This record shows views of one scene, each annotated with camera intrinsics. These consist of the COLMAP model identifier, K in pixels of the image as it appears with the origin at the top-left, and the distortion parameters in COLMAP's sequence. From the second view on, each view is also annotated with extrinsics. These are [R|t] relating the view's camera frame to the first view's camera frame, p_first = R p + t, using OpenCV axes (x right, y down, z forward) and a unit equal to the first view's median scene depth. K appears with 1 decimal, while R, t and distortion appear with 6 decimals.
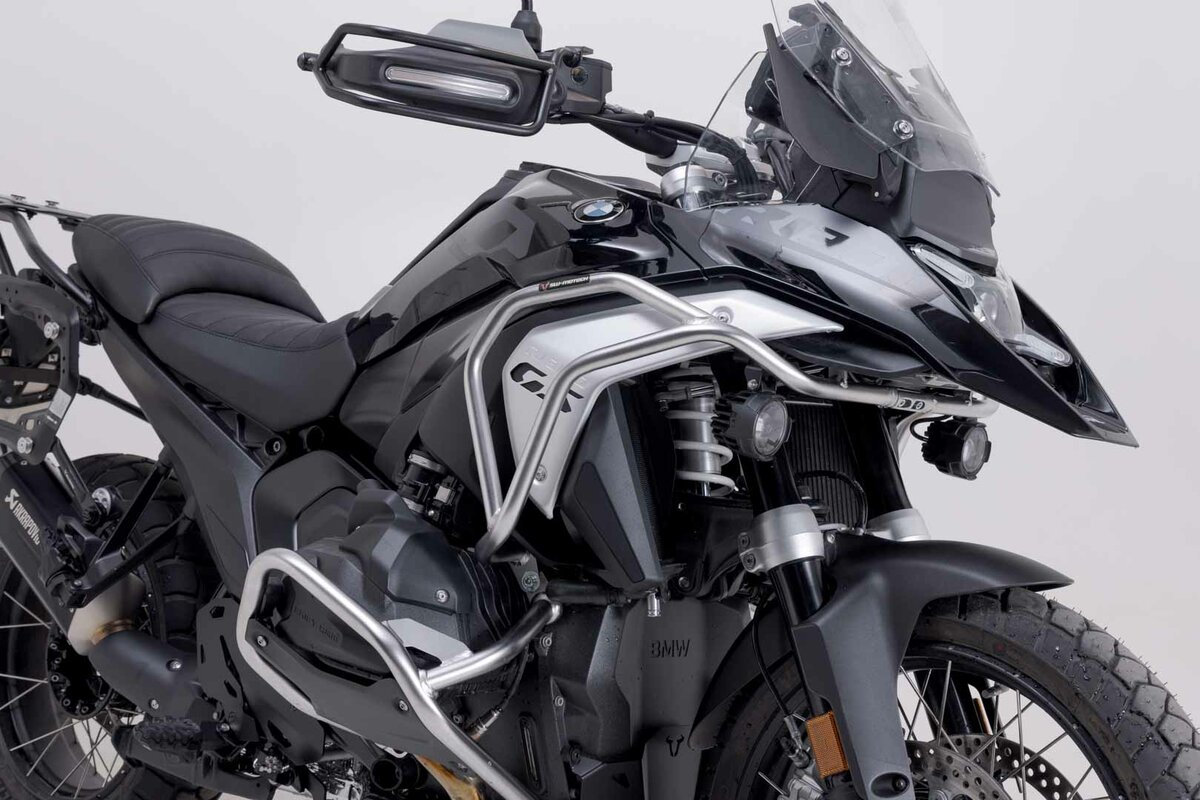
lens RADIAL K [[1935.6, 0, 600.0], [0, 1935.6, 400.0], [0, 0, 1]] dist [0.013486, 0.014320]
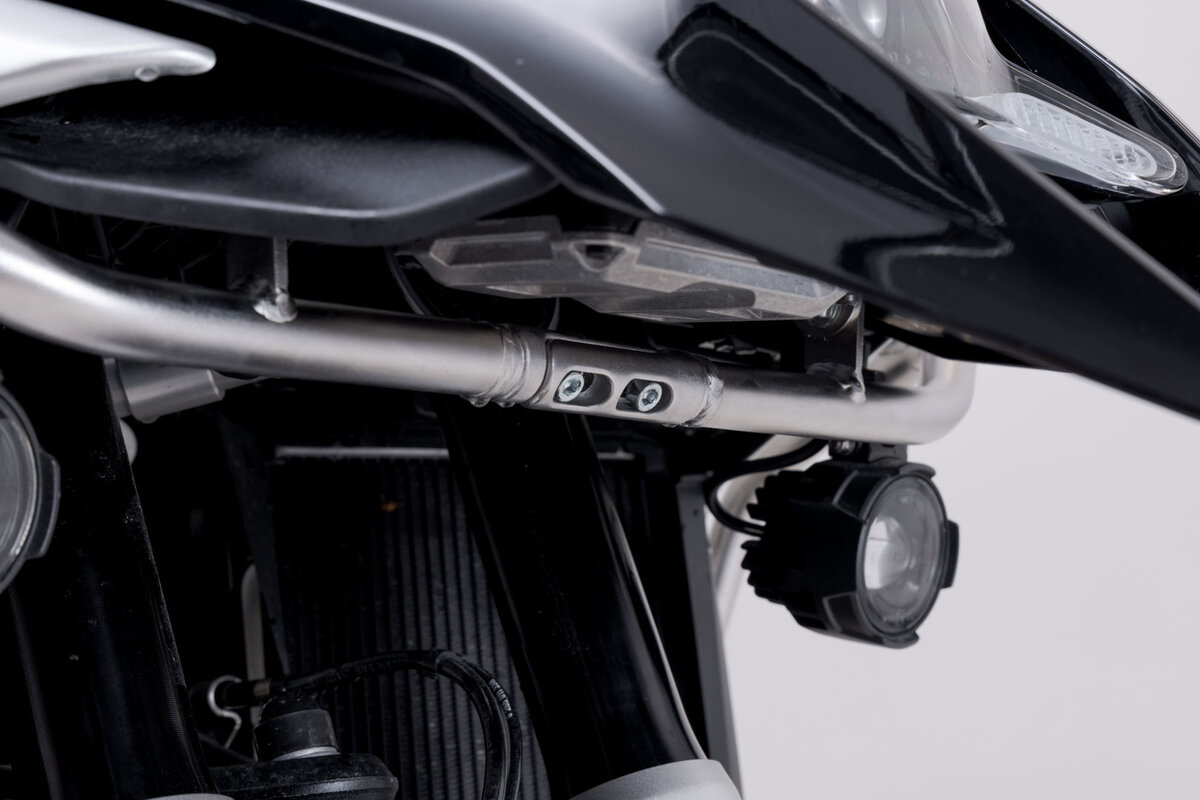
lens RADIAL K [[2329.8, 0, 600.0], [0, 2329.8, 400.0], [0, 0, 1]] dist [-0.001113, -0.003022]
pose [[0.997500, -0.070245, -0.007697, 0.157237], [0.069581, 0.995355, -0.066541, 0.024453], [0.012336, 0.065839, 0.997754, 0.654731]]
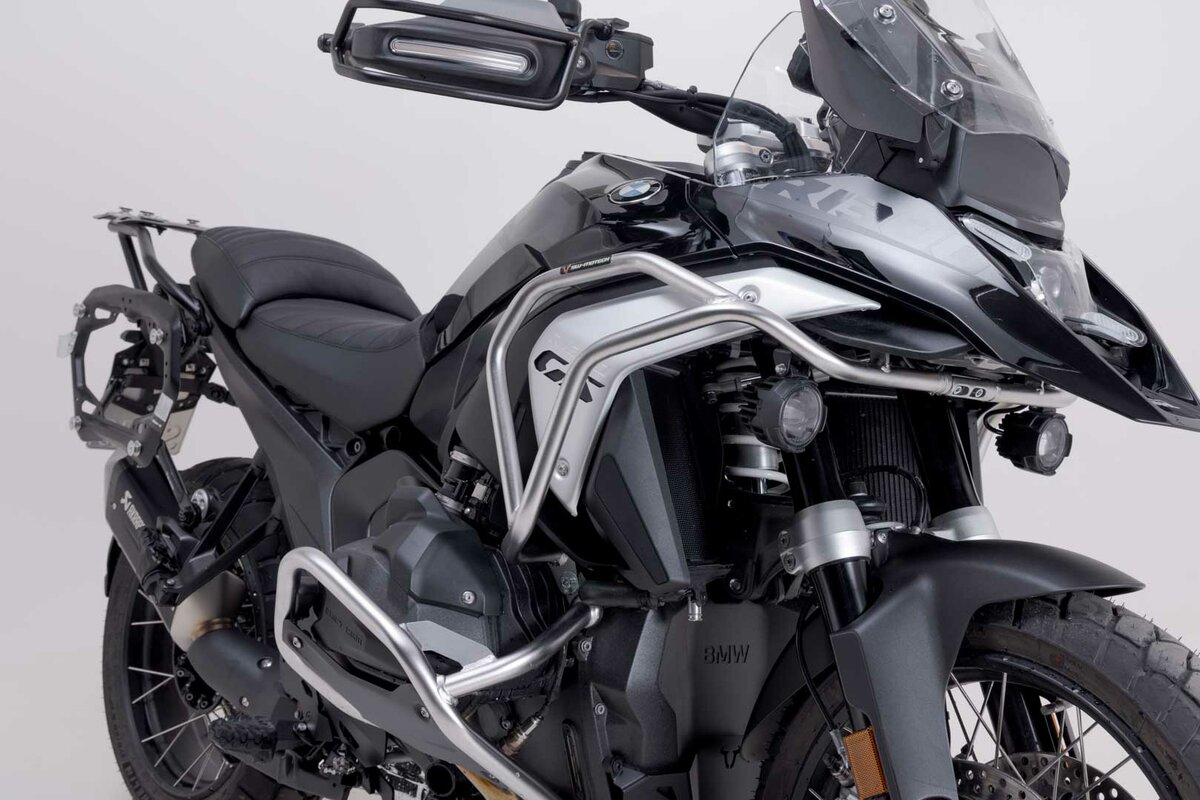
lens RADIAL K [[1708.7, 0, 599.2], [0, 1708.7, 407.8], [0, 0, 1]] dist [-0.004255, -0.045654]
pose [[0.991104, -0.008384, -0.132824, 0.092043], [0.007197, 0.999930, -0.009419, 0.015873], [0.132894, 0.008379, 0.991095, 0.170135]]
